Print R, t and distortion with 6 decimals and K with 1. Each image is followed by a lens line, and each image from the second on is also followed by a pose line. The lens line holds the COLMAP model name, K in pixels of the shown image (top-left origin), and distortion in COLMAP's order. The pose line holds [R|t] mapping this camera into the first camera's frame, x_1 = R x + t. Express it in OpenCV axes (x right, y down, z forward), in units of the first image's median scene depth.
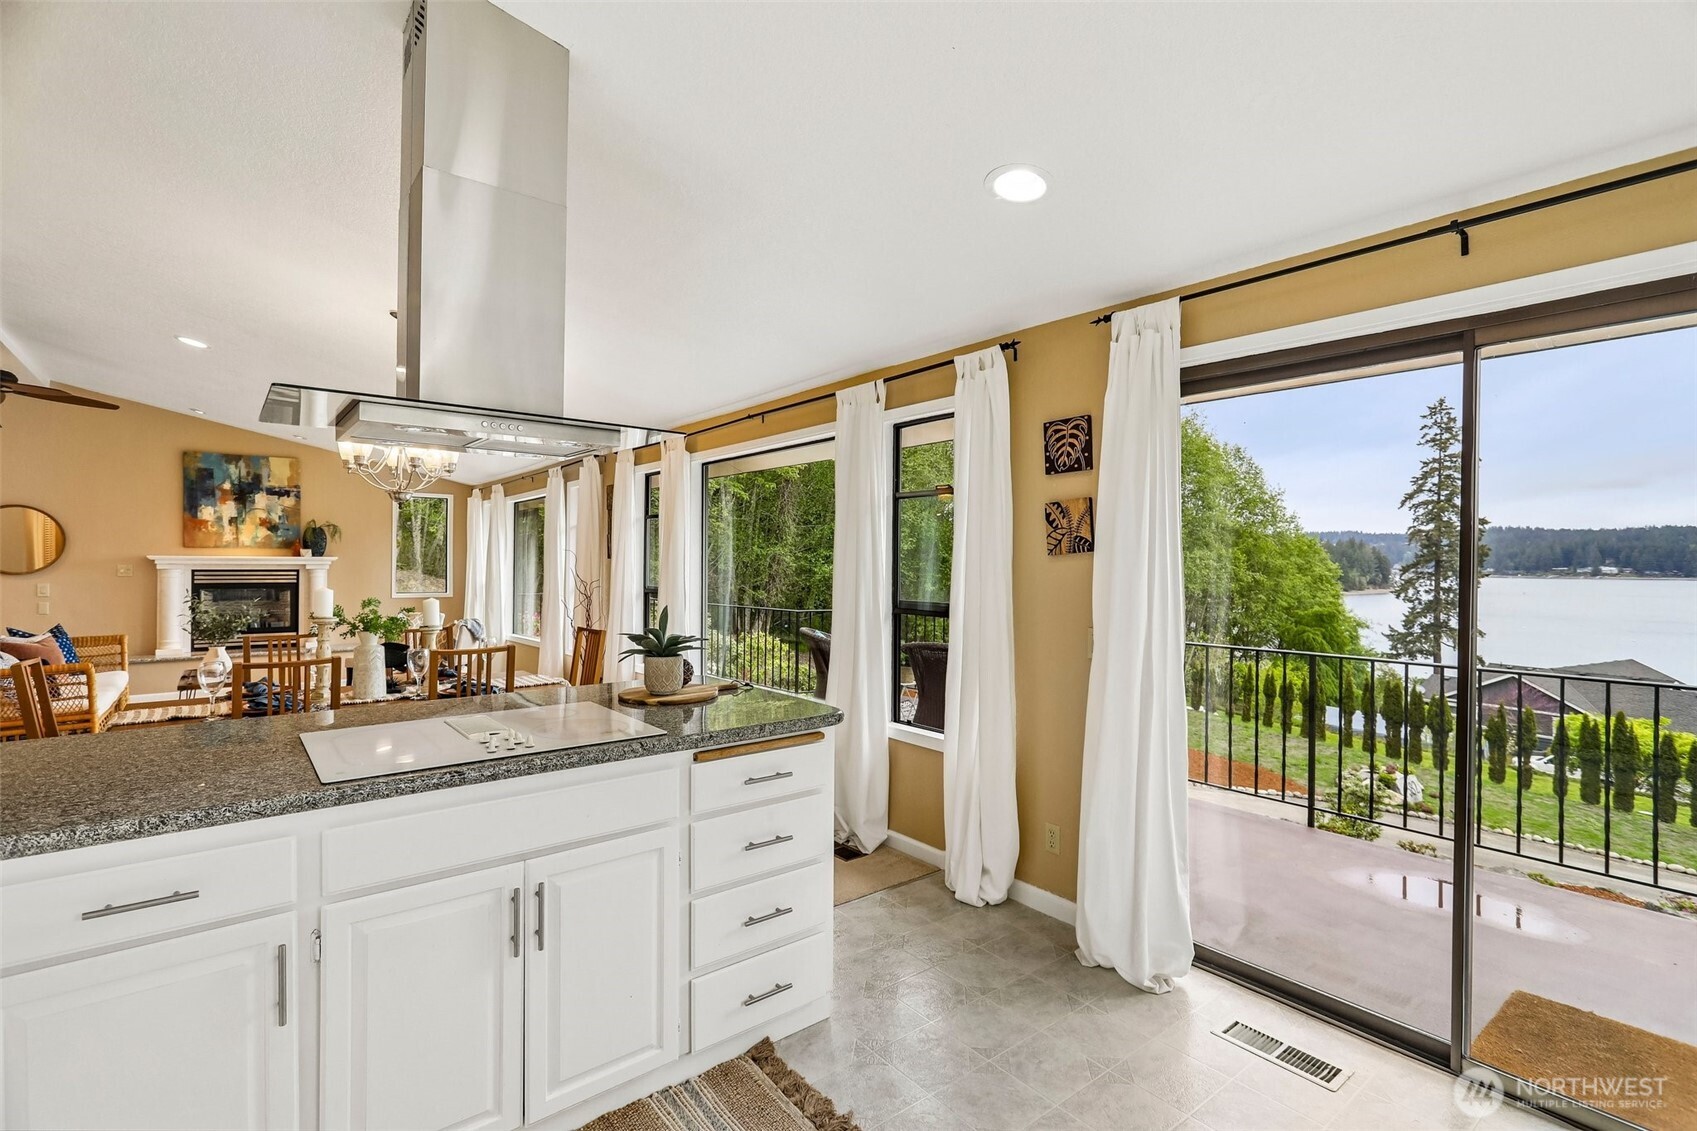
lens RADIAL K [[792.5, 0, 851.6], [0, 792.5, 566.0], [0, 0, 1]] dist [-0.002794, 0.001642]
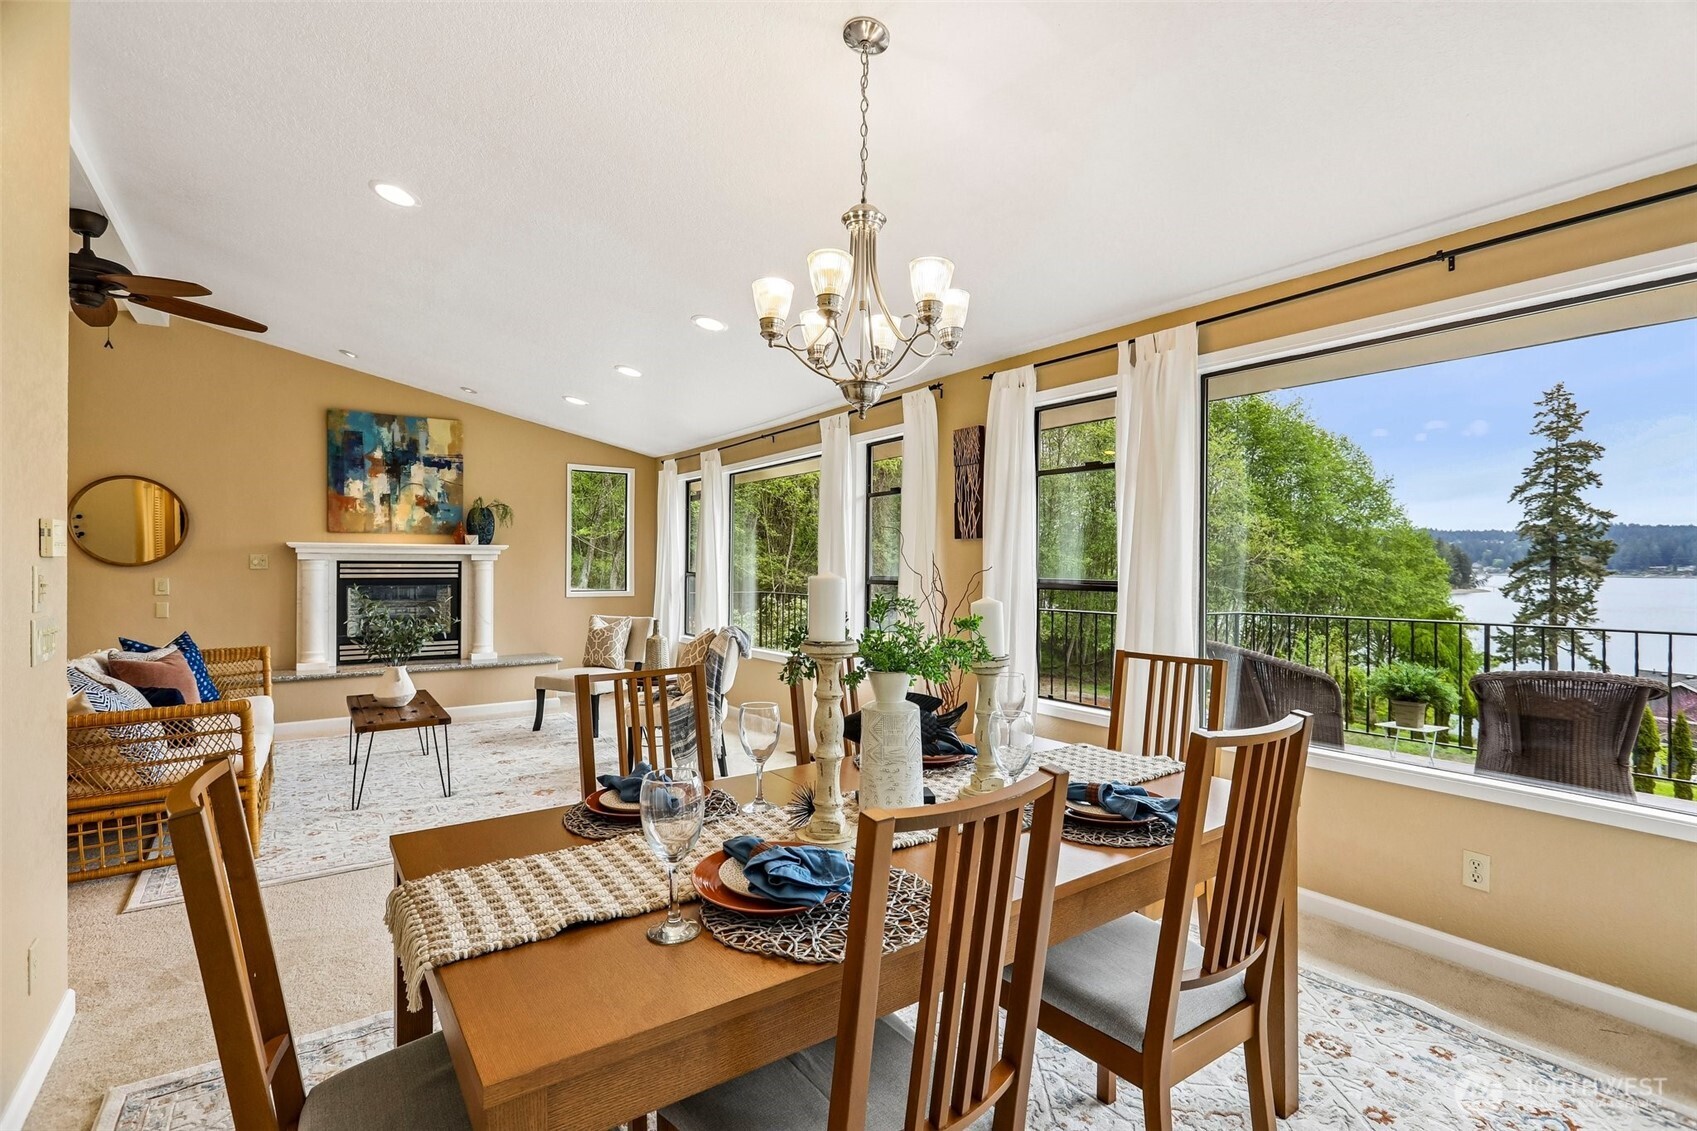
lens RADIAL K [[792.5, 0, 851.6], [0, 792.5, 566.0], [0, 0, 1]] dist [-0.002794, 0.001642]
pose [[0.998076, -0.001418, -0.061993, -0.263969], [0.001452, 0.999999, 0.000507, 0.009686], [0.061992, -0.000596, 0.998076, 0.237946]]
